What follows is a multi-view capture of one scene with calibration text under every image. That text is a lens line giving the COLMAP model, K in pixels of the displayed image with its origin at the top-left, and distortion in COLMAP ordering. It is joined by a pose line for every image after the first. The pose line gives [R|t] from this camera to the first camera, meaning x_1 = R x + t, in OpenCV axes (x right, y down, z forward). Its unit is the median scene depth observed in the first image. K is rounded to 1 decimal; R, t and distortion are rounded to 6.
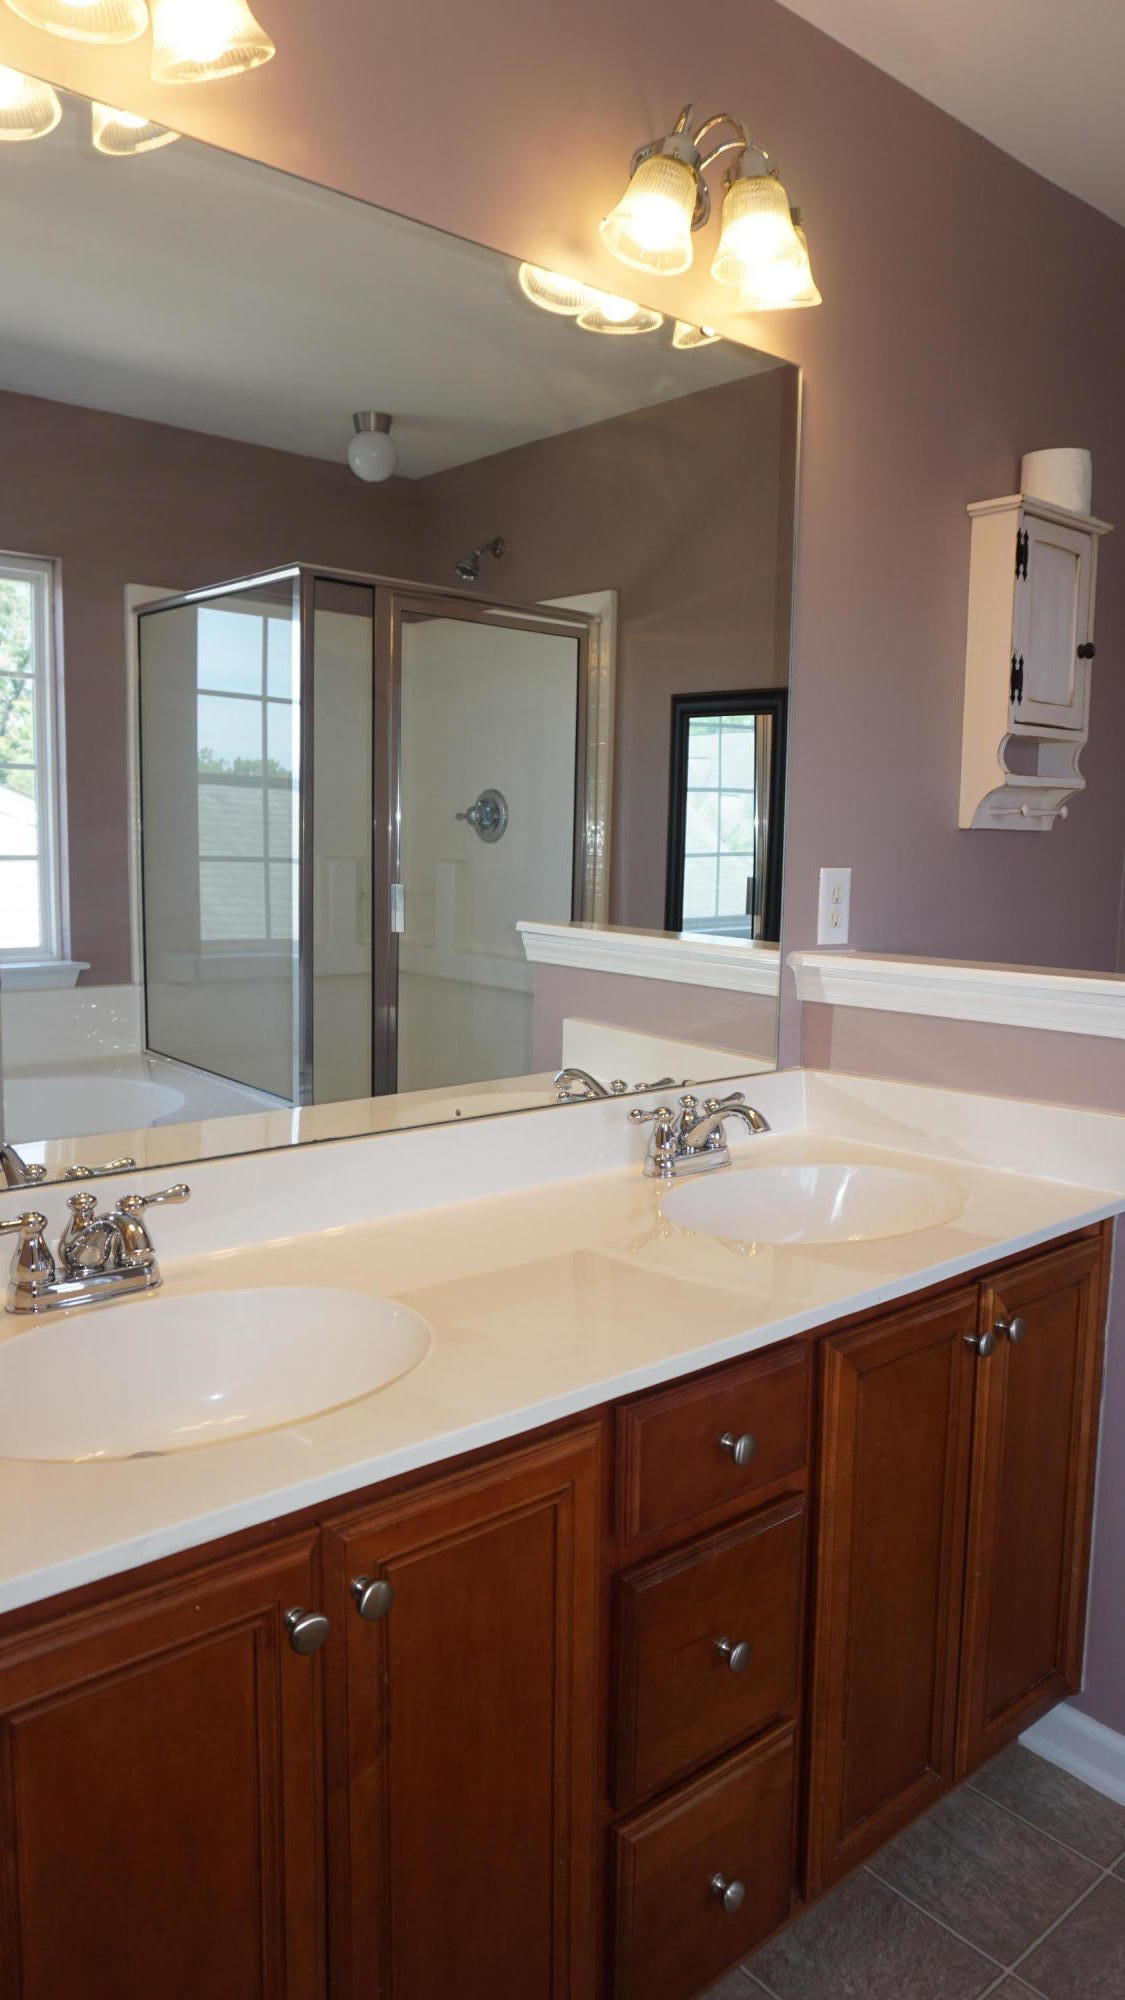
lens RADIAL K [[1349.7, 0, 562.5], [0, 1349.7, 1000.0], [0, 0, 1]] dist [-0.040942, 0.038200]
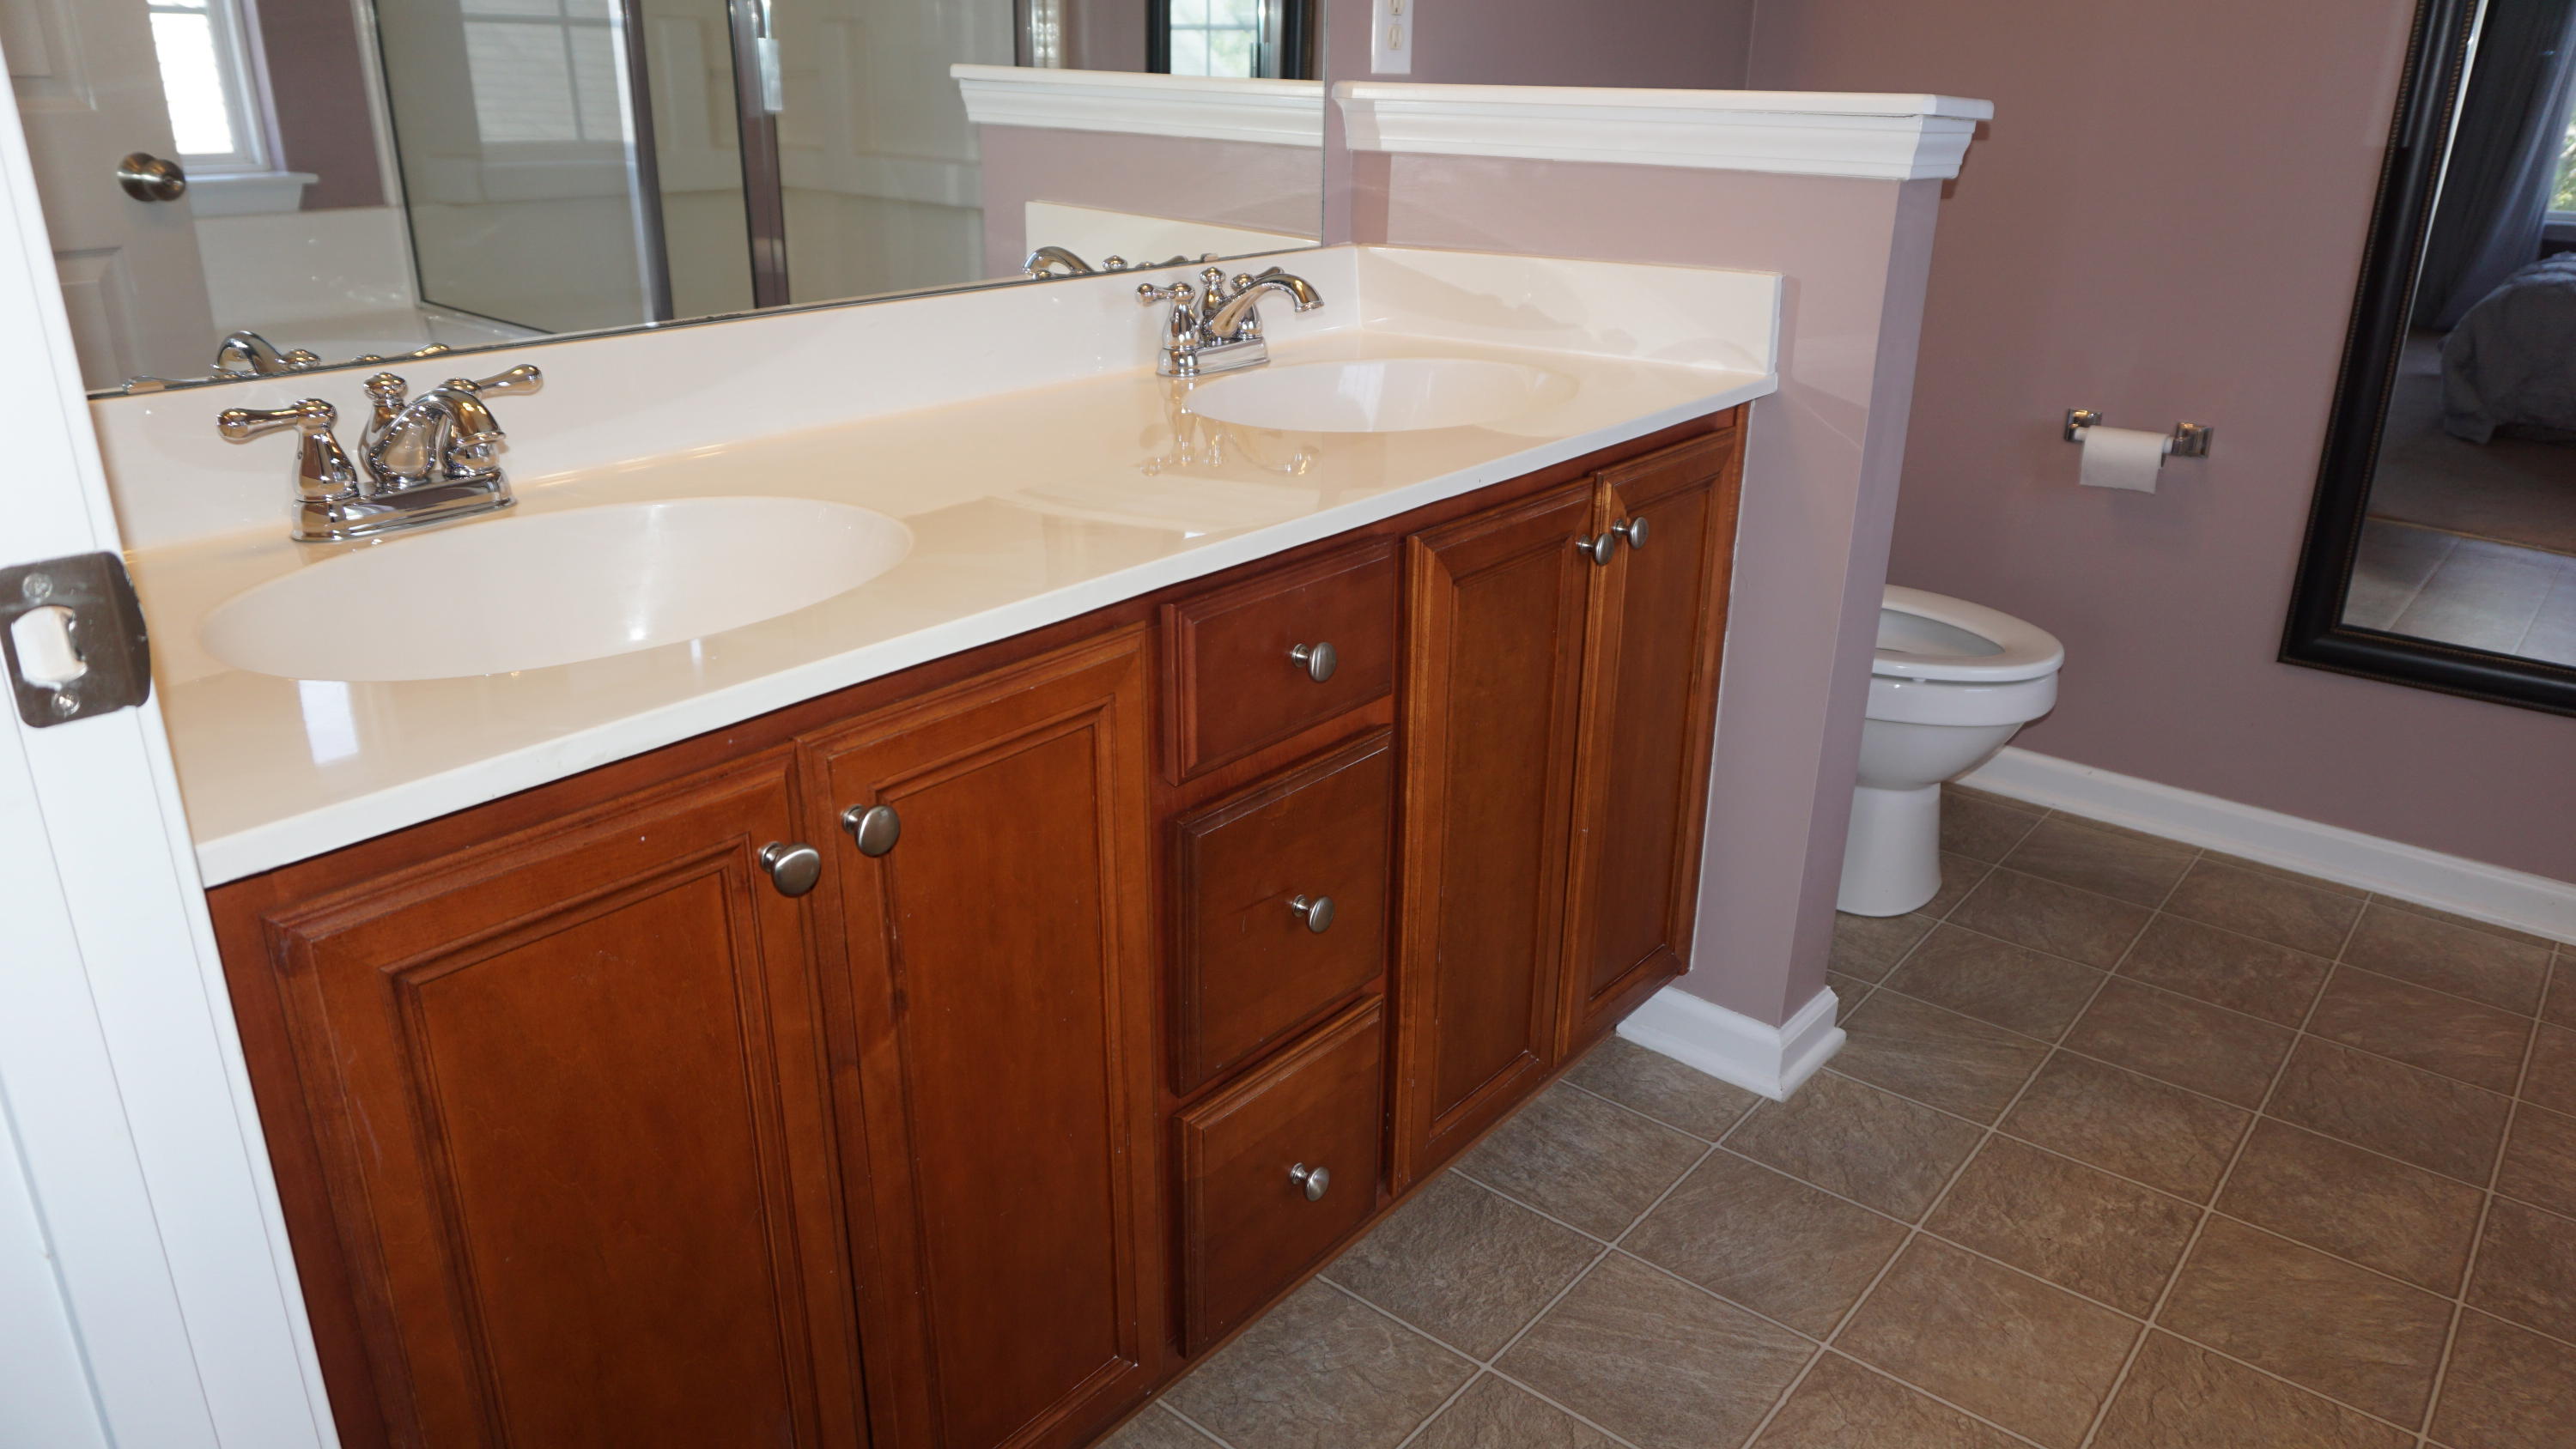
lens RADIAL K [[1738.1, 0, 1288.0], [0, 1738.1, 724.5], [0, 0, 1]] dist [-0.040942, 0.038200]
pose [[0.986330, -0.064168, 0.151772, -0.036384], [0.023626, 0.966617, 0.255133, 0.095608], [-0.163077, -0.248060, 0.954920, 0.016052]]
